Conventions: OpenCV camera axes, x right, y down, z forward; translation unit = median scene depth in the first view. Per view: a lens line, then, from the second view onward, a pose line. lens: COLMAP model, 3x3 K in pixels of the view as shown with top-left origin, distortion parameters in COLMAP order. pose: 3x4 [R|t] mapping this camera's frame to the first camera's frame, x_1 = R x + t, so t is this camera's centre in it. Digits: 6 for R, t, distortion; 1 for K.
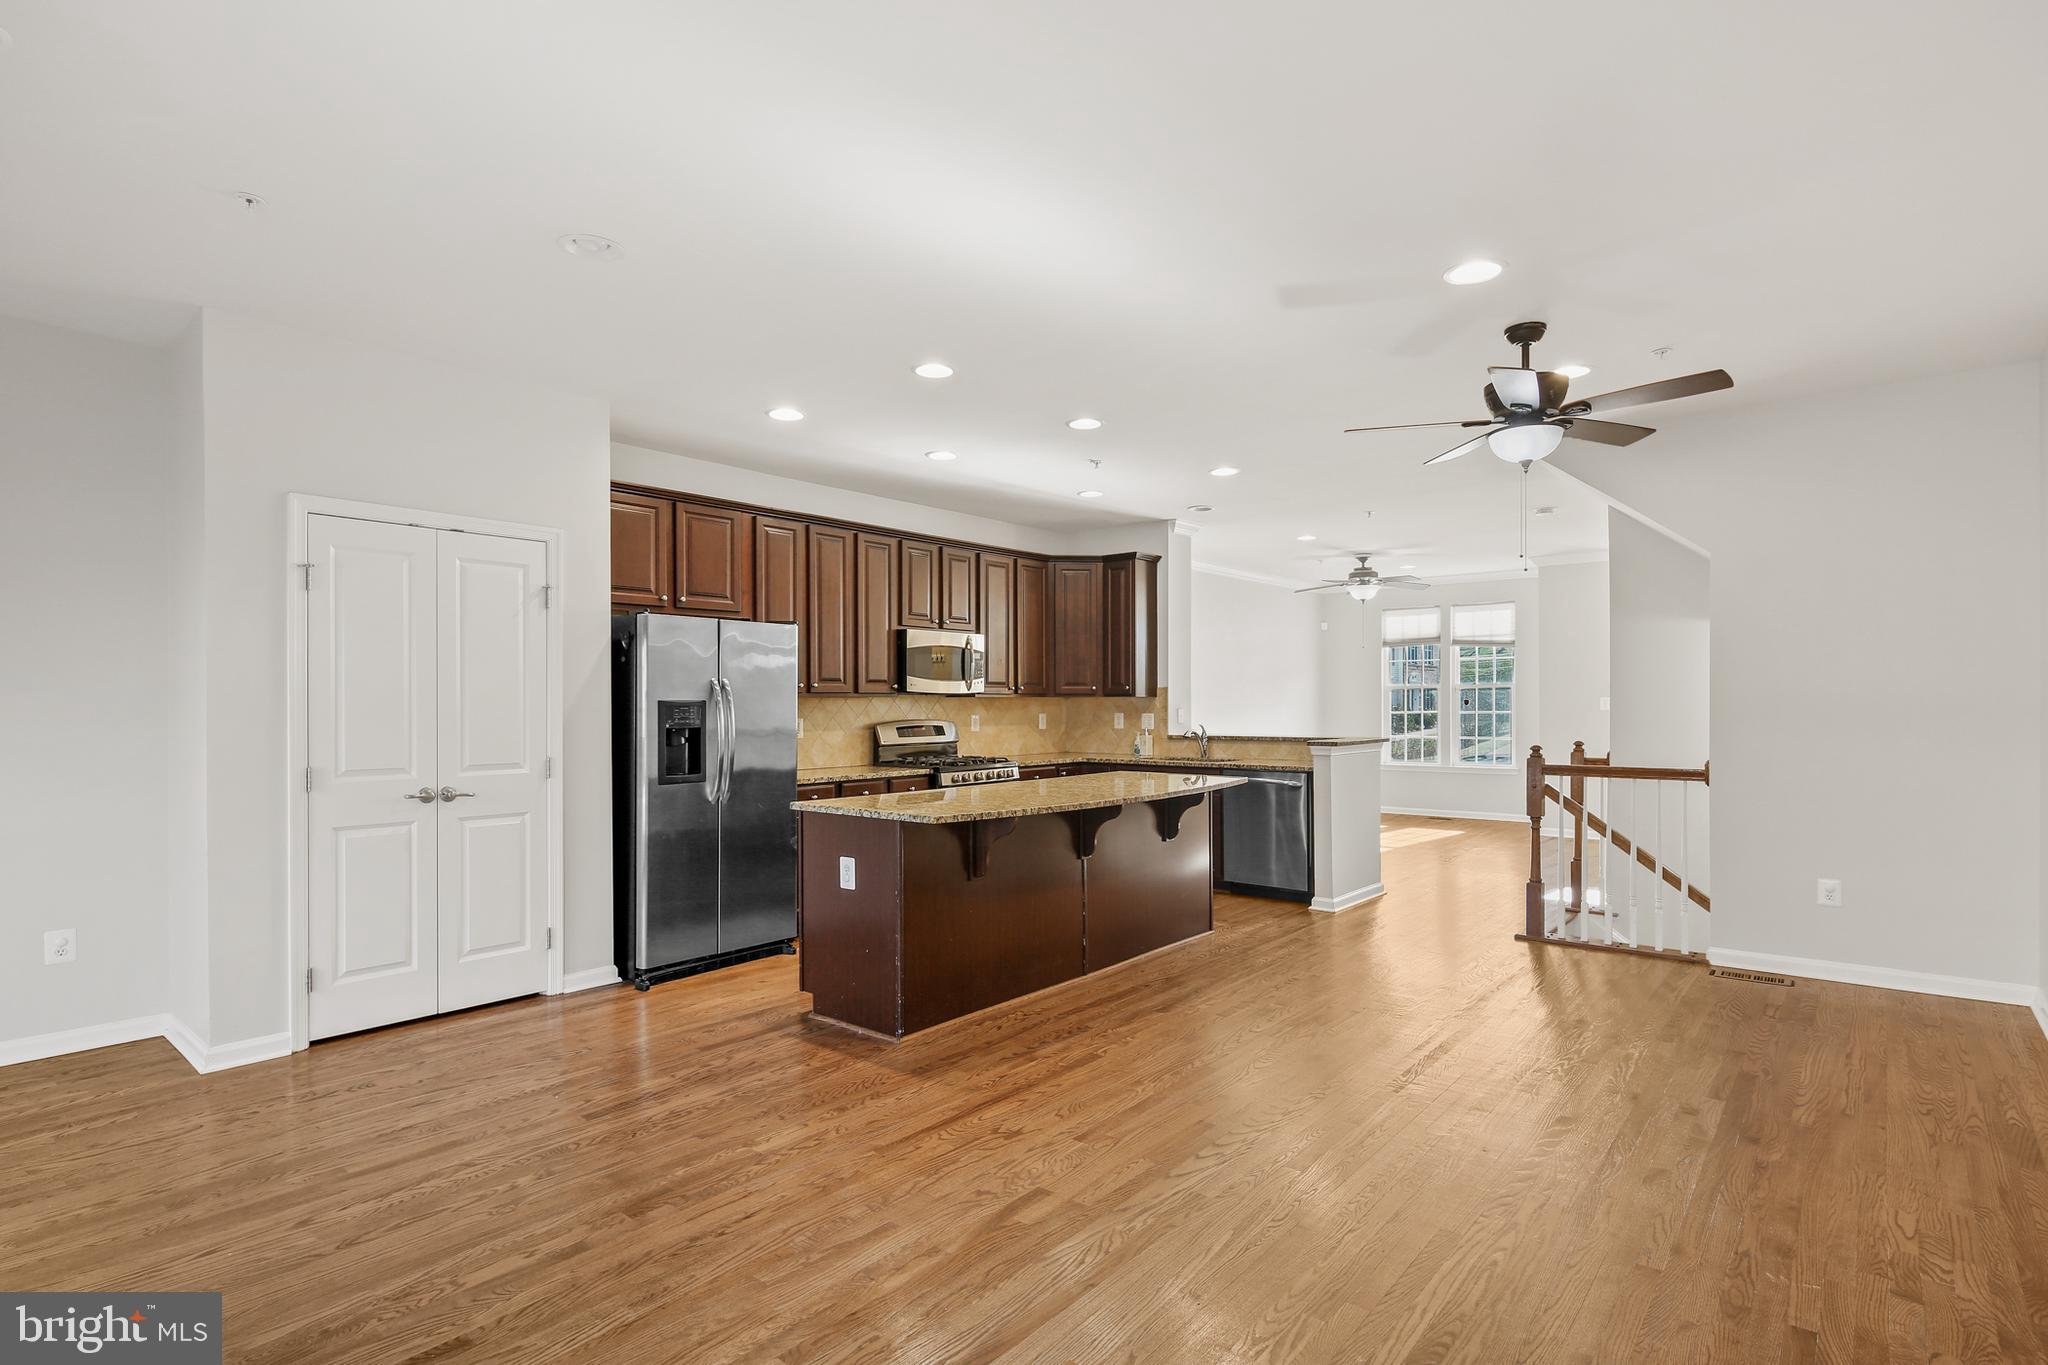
lens RADIAL K [[1001.4, 0, 1024.8], [0, 1001.4, 686.9], [0, 0, 1]] dist [0.000811, -0.003363]
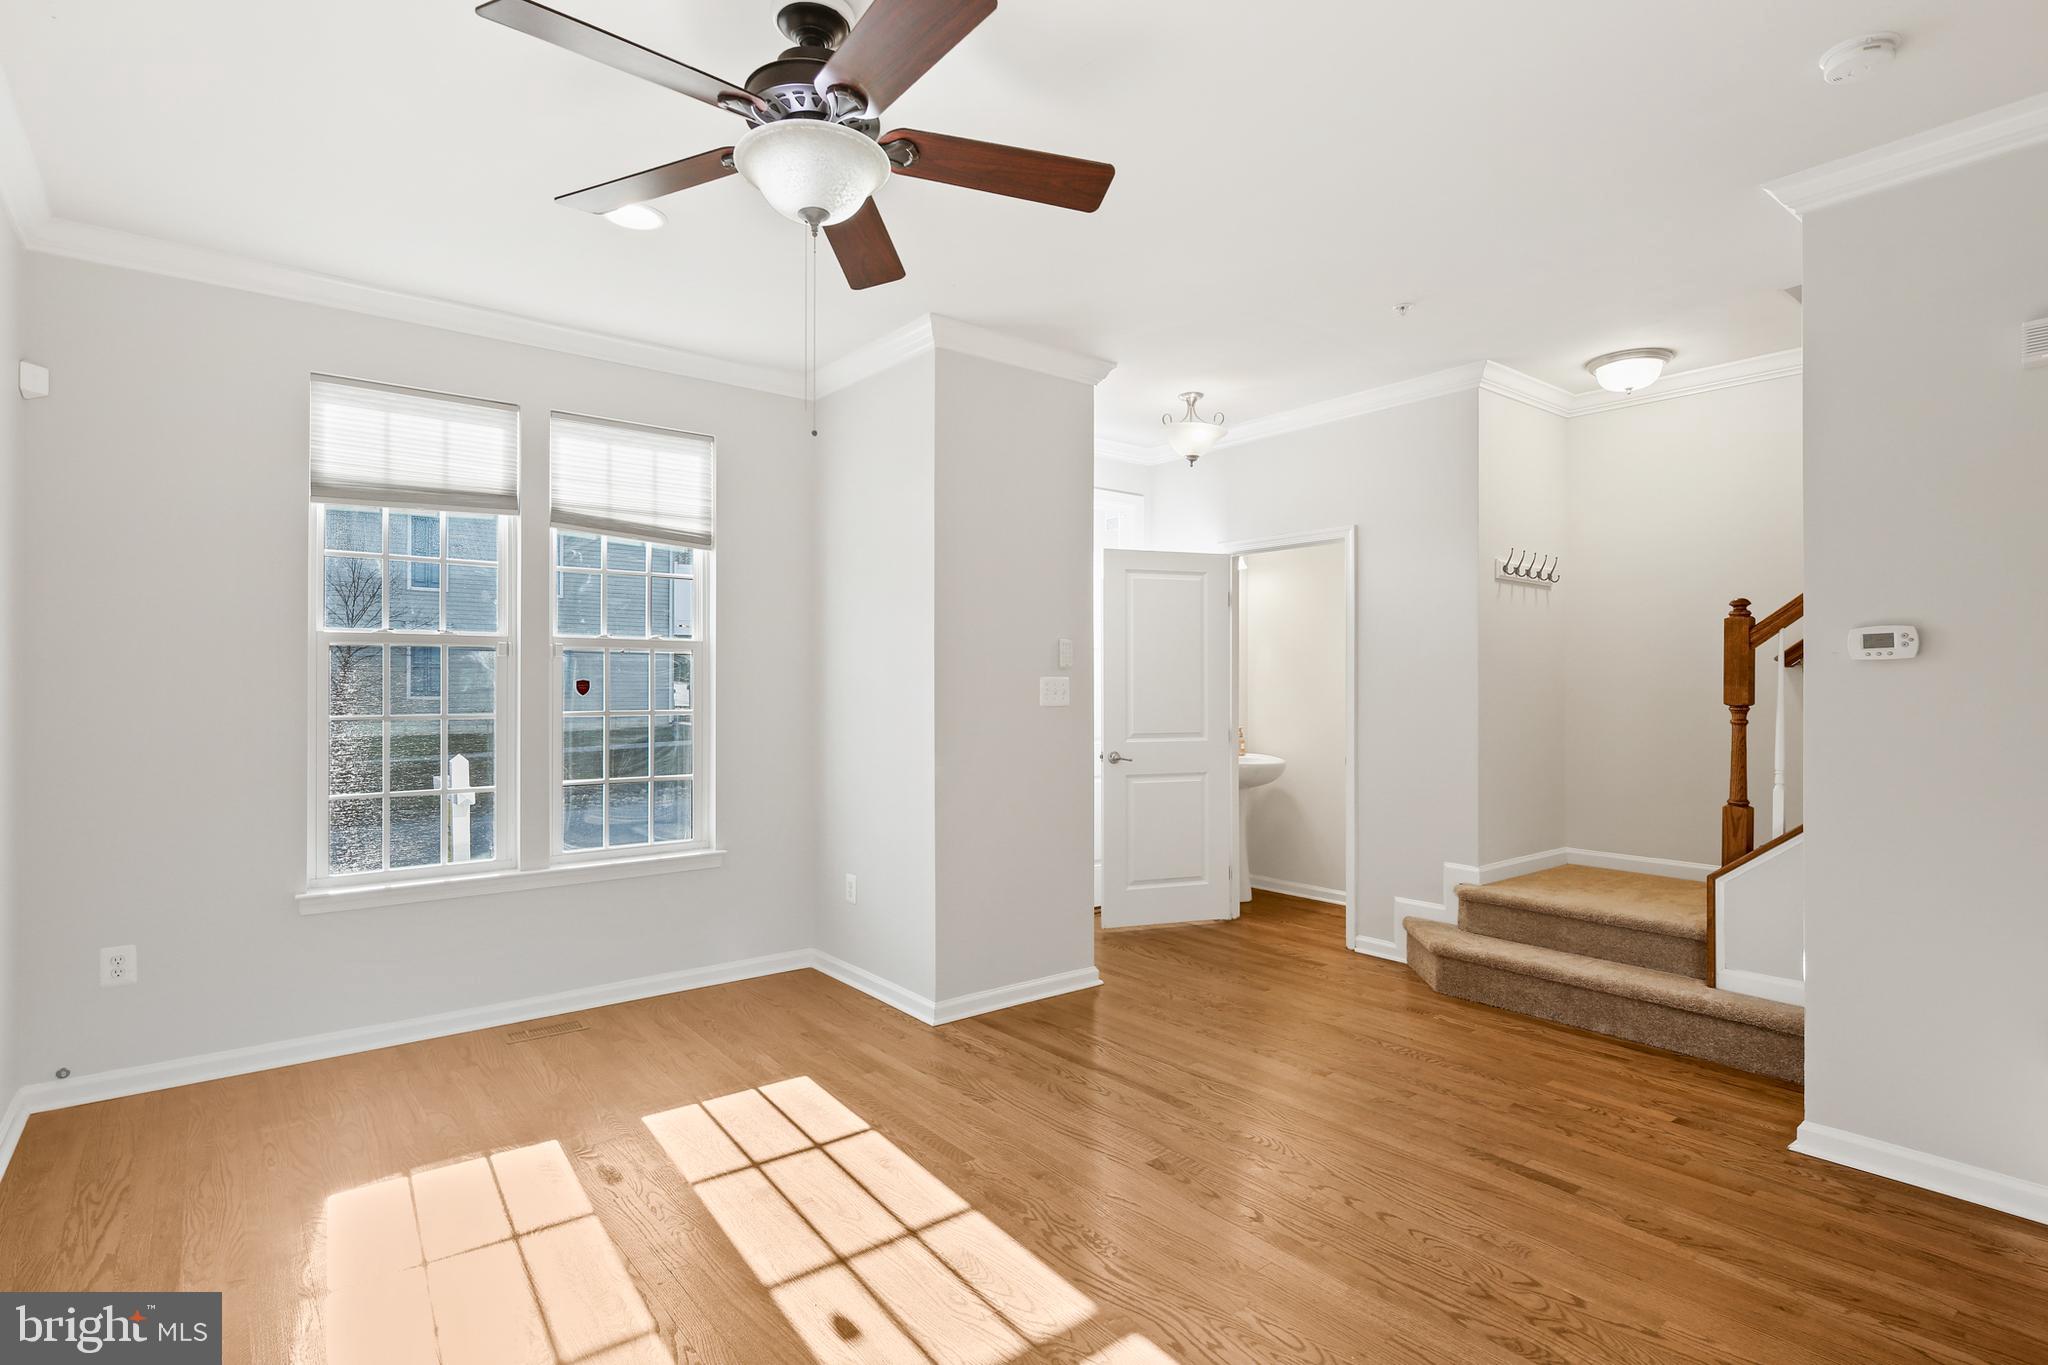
lens RADIAL K [[1001.4, 0, 1021.0], [0, 1001.4, 674.3], [0, 0, 1]] dist [0.000811, -0.003363]
pose [[0.197640, 0.014821, 0.980163, 0.168083], [-0.016846, 0.999789, -0.011721, 0.018213], [-0.980130, -0.014195, 0.197848, 1.124955]]
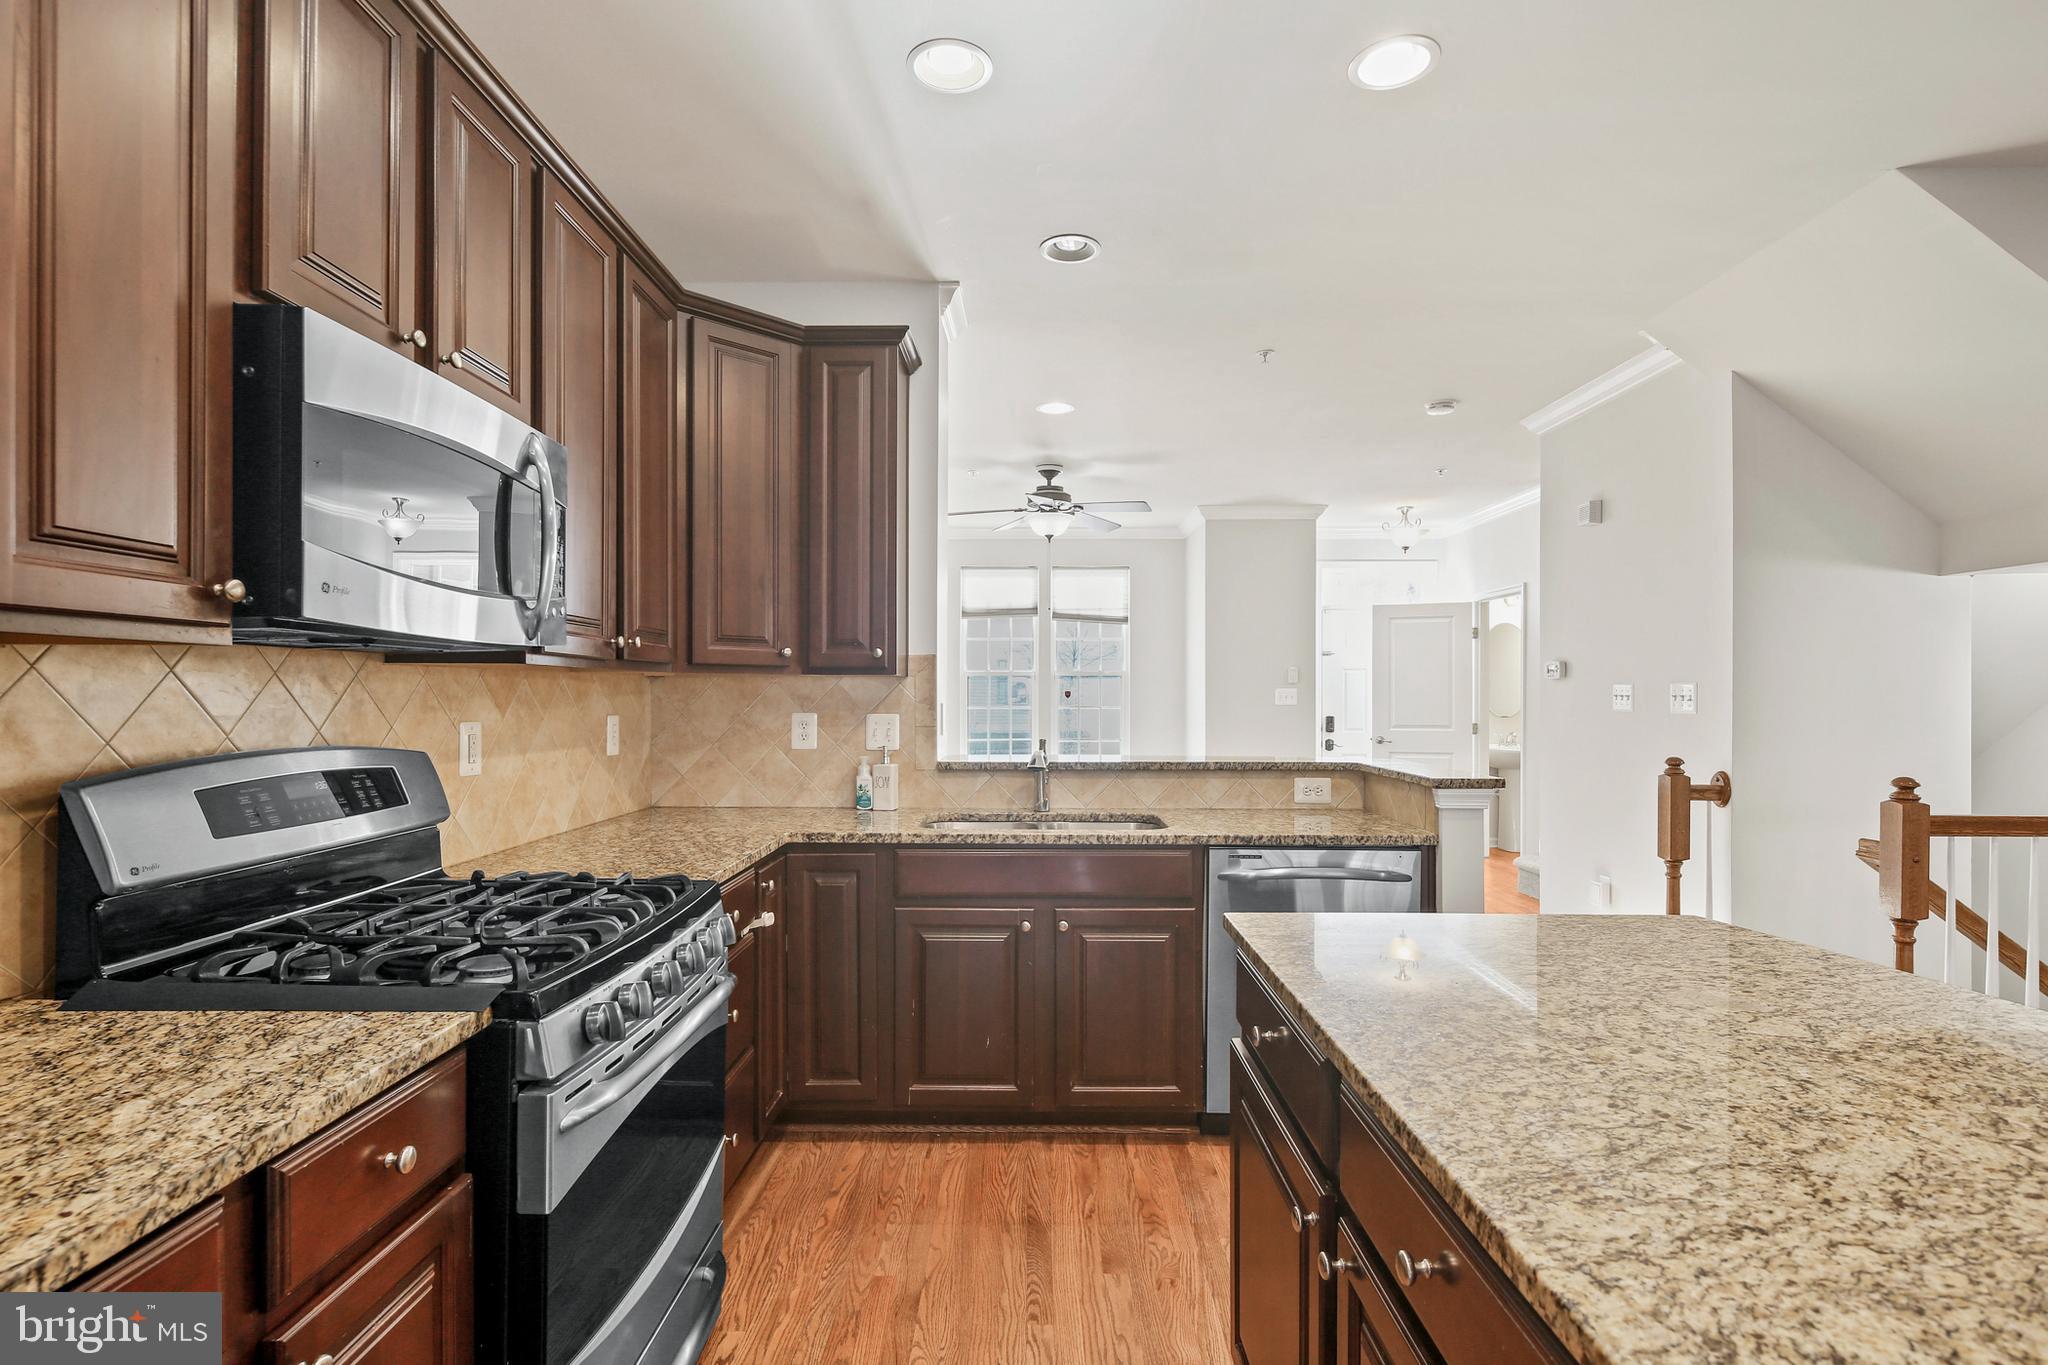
lens RADIAL K [[1001.4, 0, 1018.3], [0, 1001.4, 700.1], [0, 0, 1]] dist [0.000811, -0.003363]
pose [[0.773855, 0.001615, 0.633361, -0.111250], [-0.014014, 0.999796, 0.014574, 0.013290], [-0.633208, -0.020154, 0.773720, 0.623938]]
